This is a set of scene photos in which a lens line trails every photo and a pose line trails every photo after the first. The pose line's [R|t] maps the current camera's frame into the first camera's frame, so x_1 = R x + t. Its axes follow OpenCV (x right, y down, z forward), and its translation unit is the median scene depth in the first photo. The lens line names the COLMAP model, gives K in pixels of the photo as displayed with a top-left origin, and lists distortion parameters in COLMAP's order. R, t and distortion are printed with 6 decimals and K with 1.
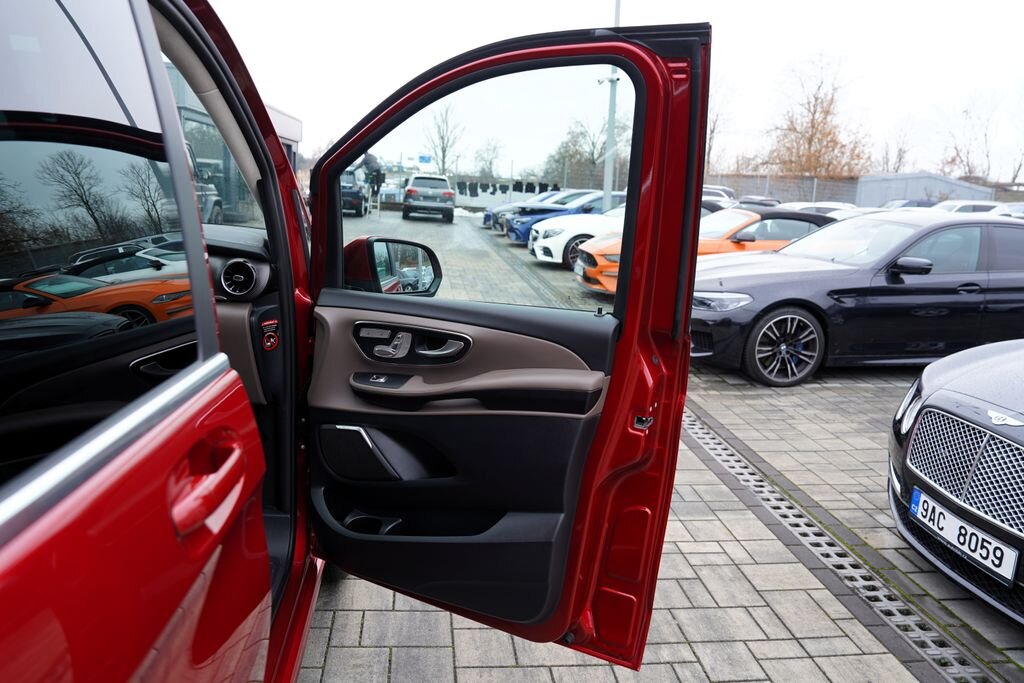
lens RADIAL K [[701.0, 0, 512.0], [0, 701.0, 341.5], [0, 0, 1]] dist [-0.110001, 0.084297]
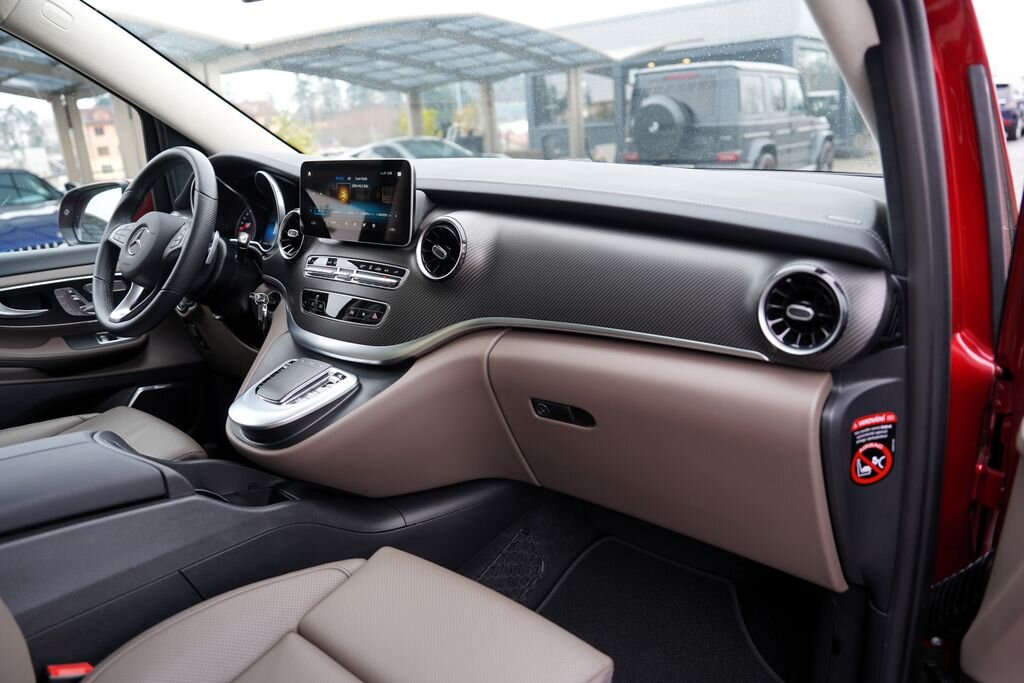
lens RADIAL K [[701.0, 0, 512.0], [0, 701.0, 341.5], [0, 0, 1]] dist [-0.110001, 0.084297]
pose [[0.675538, 0.102772, -0.730127, -0.207878], [-0.038326, 0.993794, 0.104425, -0.105463], [0.736328, -0.042560, 0.675285, 0.582099]]
